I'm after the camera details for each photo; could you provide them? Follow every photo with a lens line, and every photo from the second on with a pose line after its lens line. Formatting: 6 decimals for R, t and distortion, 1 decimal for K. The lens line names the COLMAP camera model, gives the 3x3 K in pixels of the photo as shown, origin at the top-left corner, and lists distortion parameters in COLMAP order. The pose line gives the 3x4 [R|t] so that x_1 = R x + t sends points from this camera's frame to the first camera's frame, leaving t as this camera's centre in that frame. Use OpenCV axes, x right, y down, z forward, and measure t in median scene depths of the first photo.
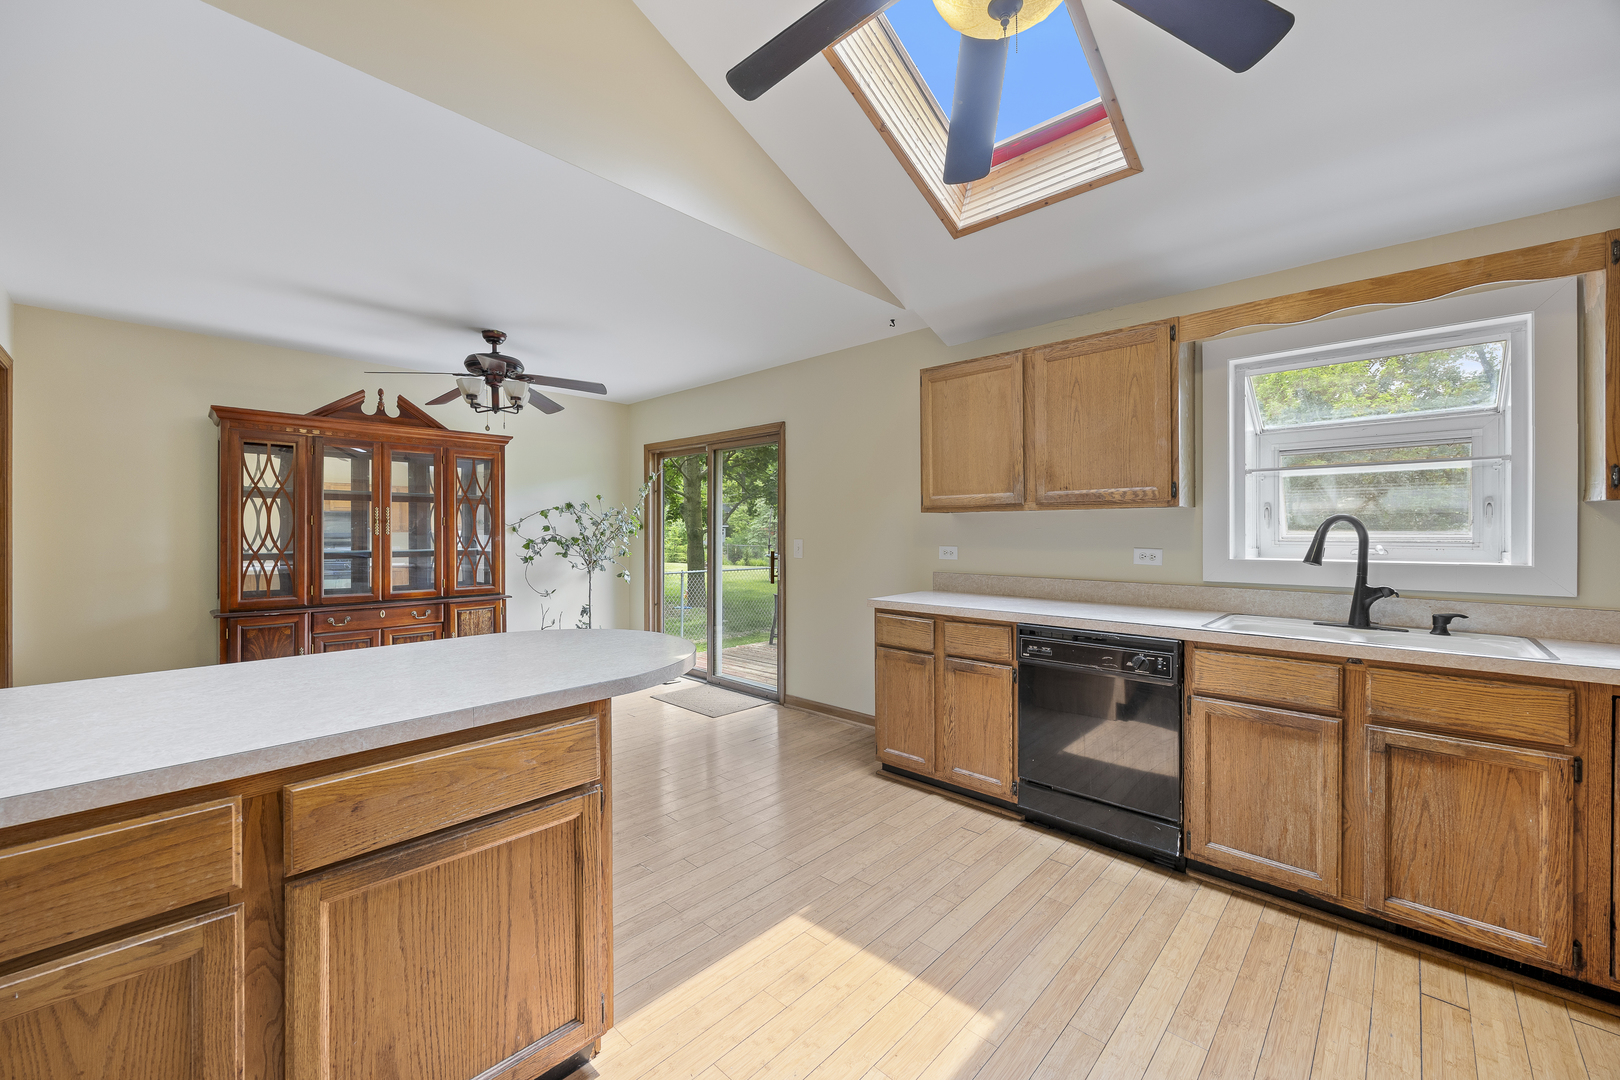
lens RADIAL K [[630.4, 0, 811.8], [0, 630.4, 535.5], [0, 0, 1]] dist [-0.000466, -0.000252]
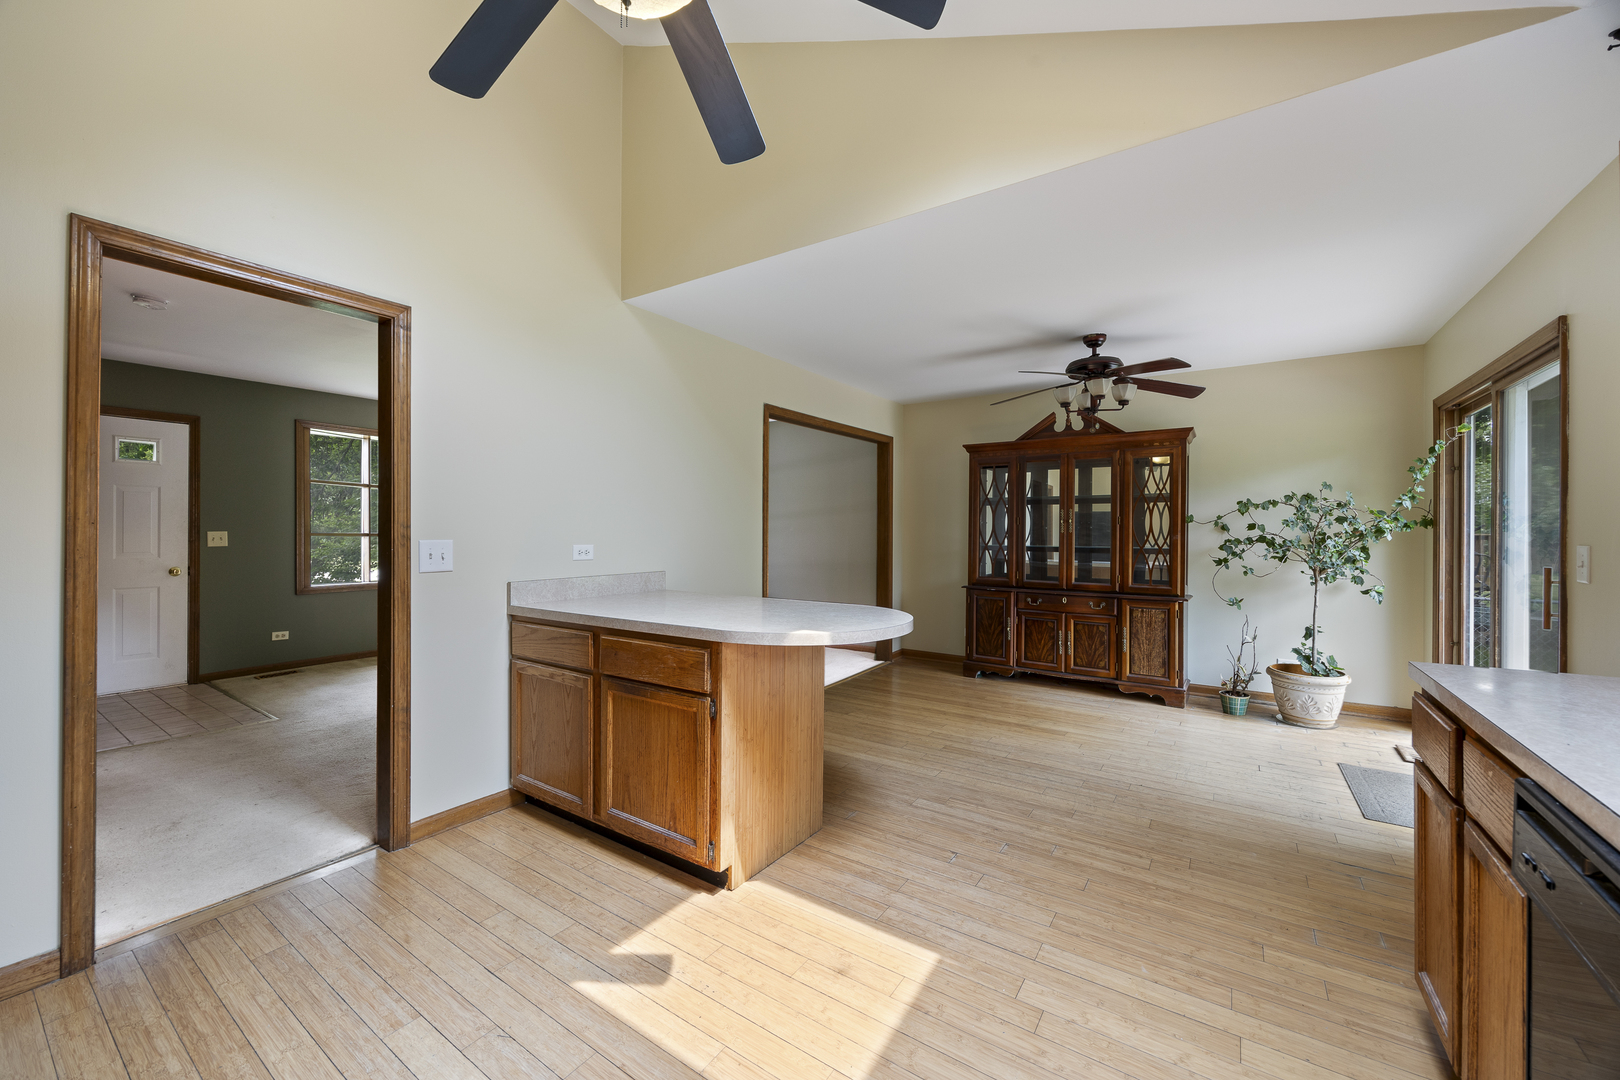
lens RADIAL K [[630.4, 0, 804.7], [0, 630.4, 535.7], [0, 0, 1]] dist [-0.000466, -0.000252]
pose [[0.156108, 0.009141, -0.987698, 0.650803], [-0.009484, 0.999925, 0.007755, 0.000191], [0.987694, 0.008157, 0.156183, 0.553816]]
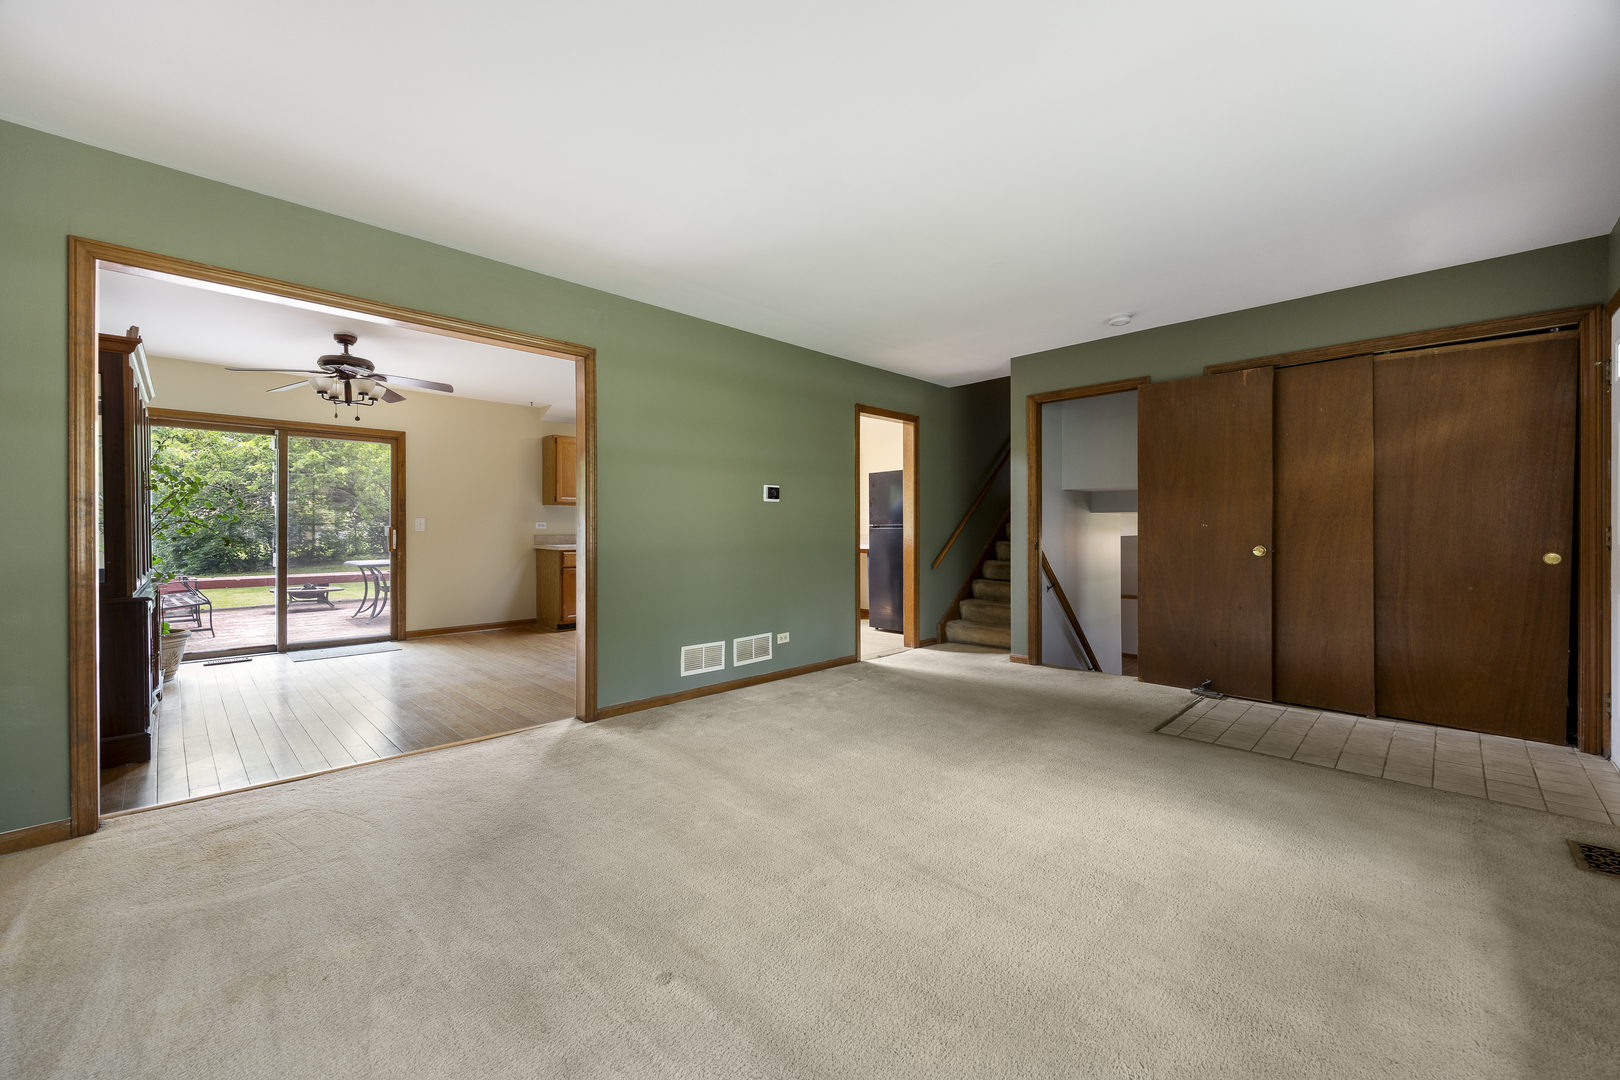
lens RADIAL K [[630.4, 0, 815.6], [0, 630.4, 533.4], [0, 0, 1]] dist [-0.000466, -0.000252]
pose [[0.021254, -0.008676, 0.999736, -2.481440], [0.005416, 0.999949, 0.008562, 0.056647], [-0.999759, 0.005233, 0.021300, 0.138916]]
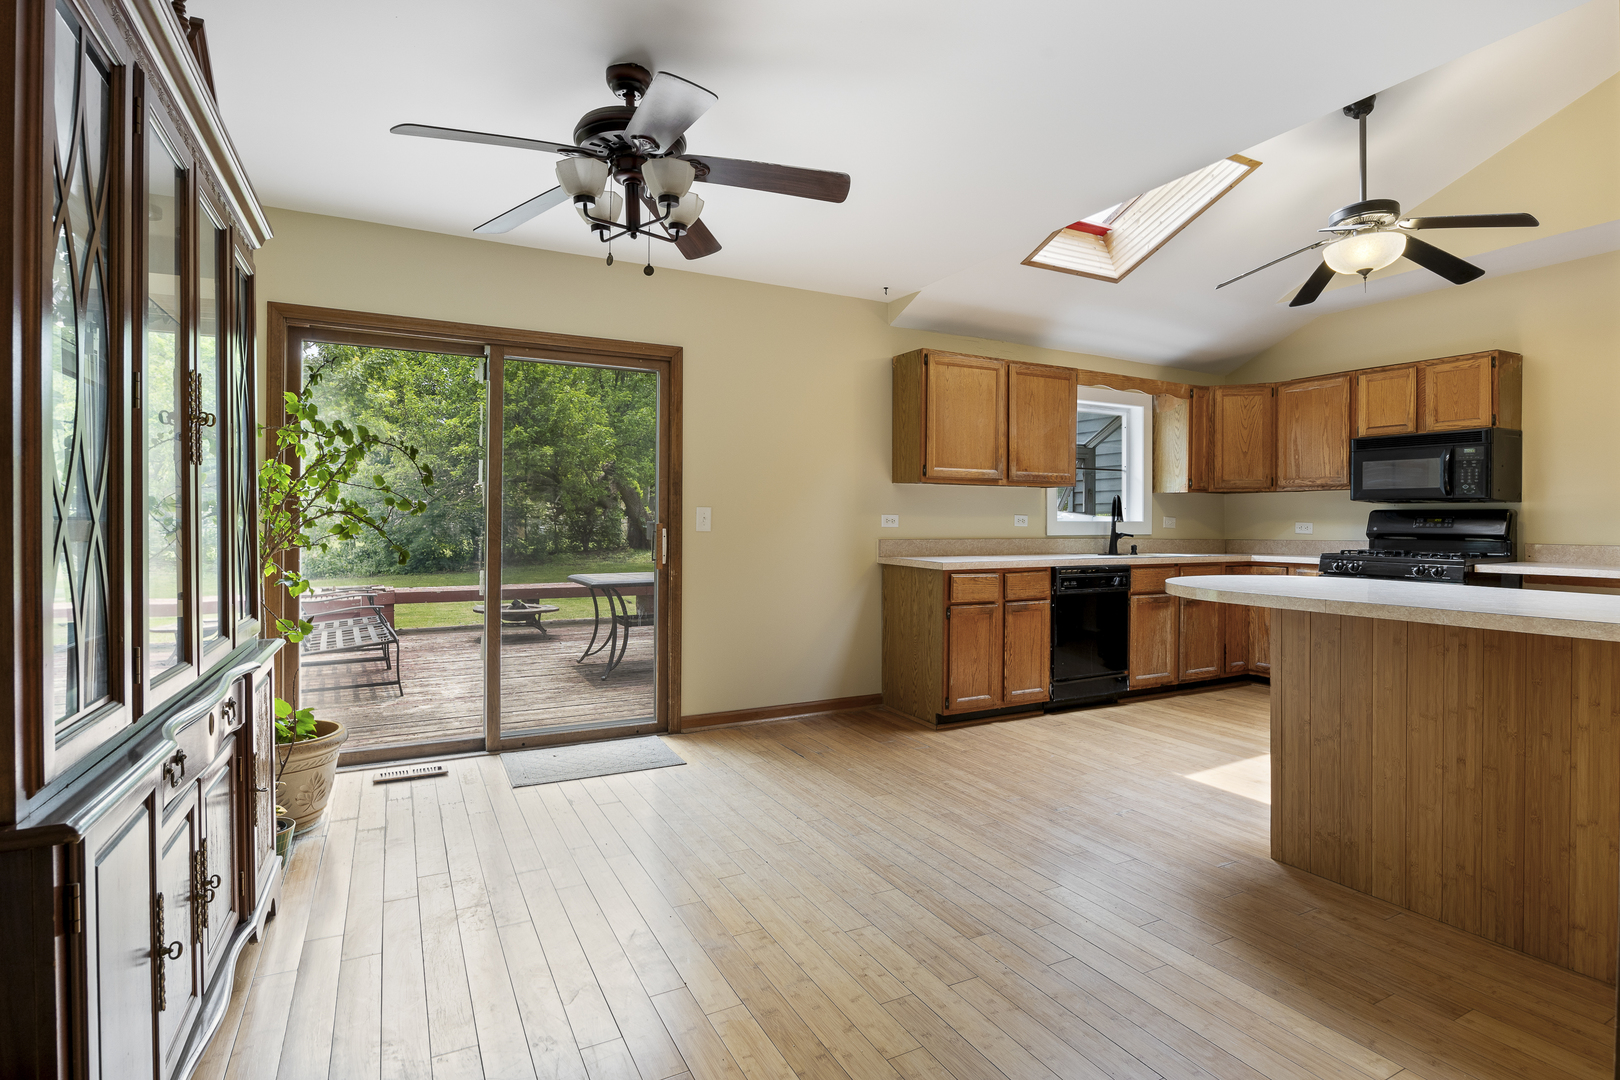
lens RADIAL K [[798.9, 0, 813.3], [0, 798.9, 524.5], [0, 0, 1]] dist [-0.014342, 0.001659]
pose [[0.324799, -0.002532, 0.945780, -1.558704], [0.002442, 0.999995, 0.001839, 0.043915], [-0.945780, 0.001712, 0.324804, 0.979834]]
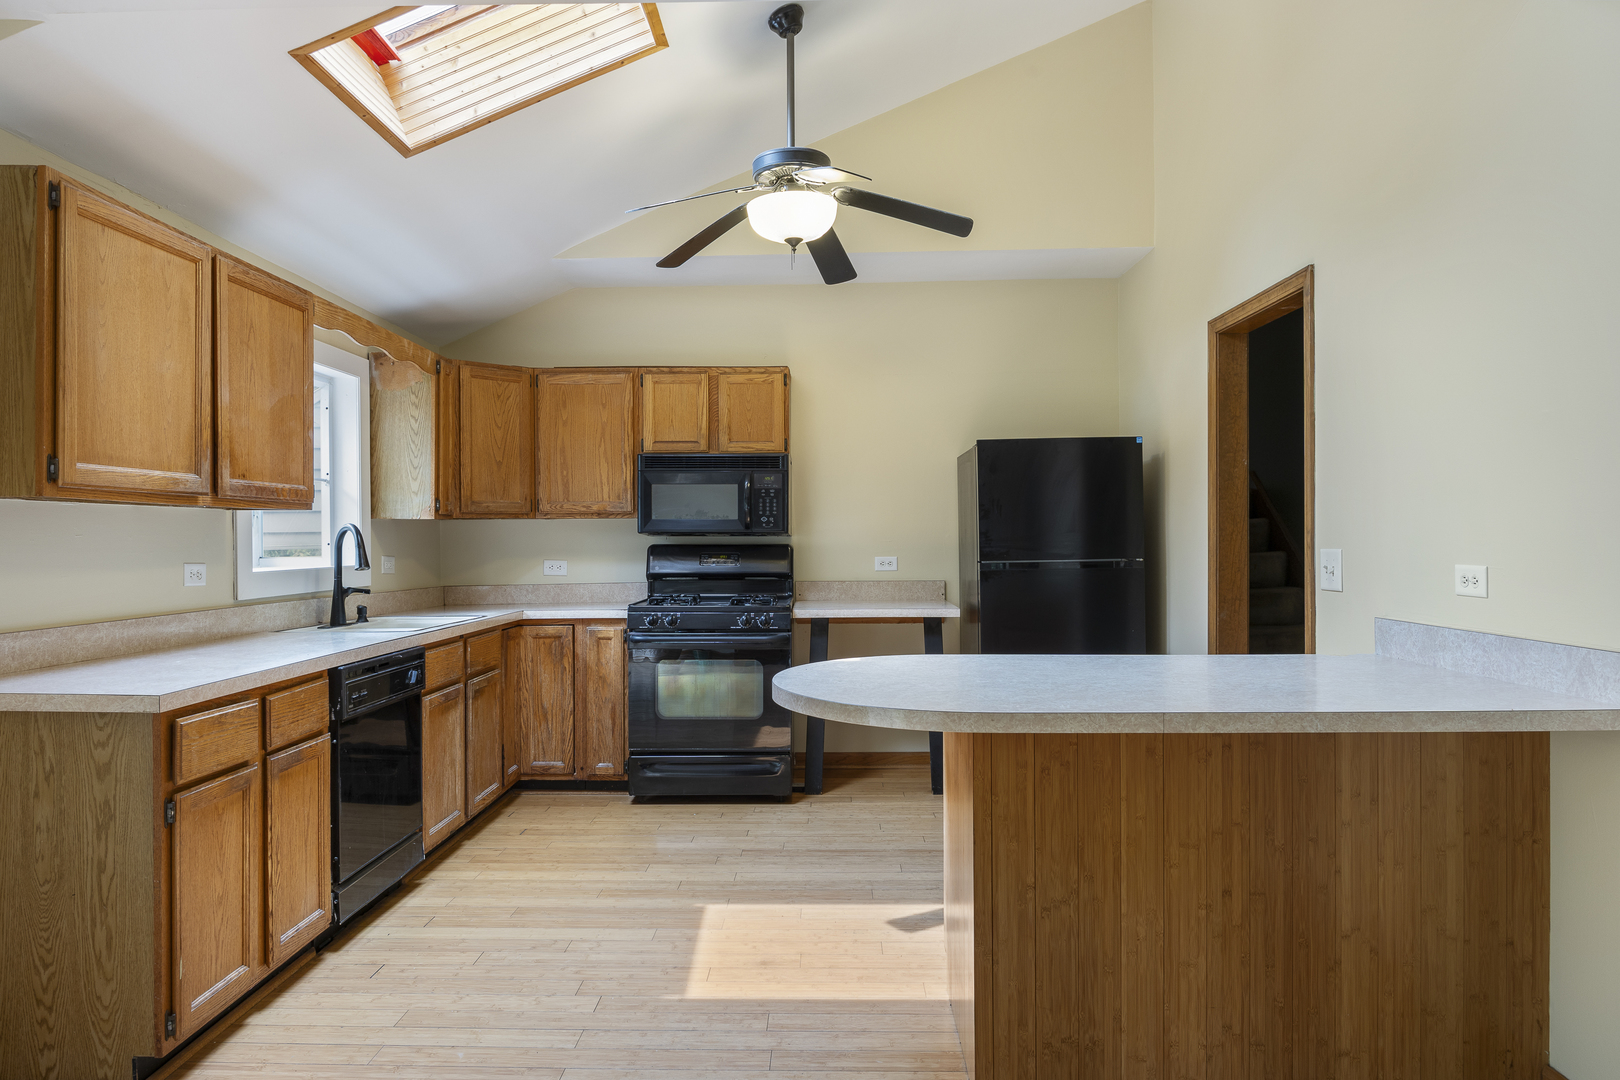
lens RADIAL K [[1013.9, 0, 804.1], [0, 1013.9, 545.7], [0, 0, 1]] dist [-0.008469, 0.000870]
pose [[-0.664339, -0.001179, 0.747430, -0.919298], [0.012129, 0.999850, 0.012359, -0.006581], [-0.747333, 0.017276, -0.664225, 1.430087]]
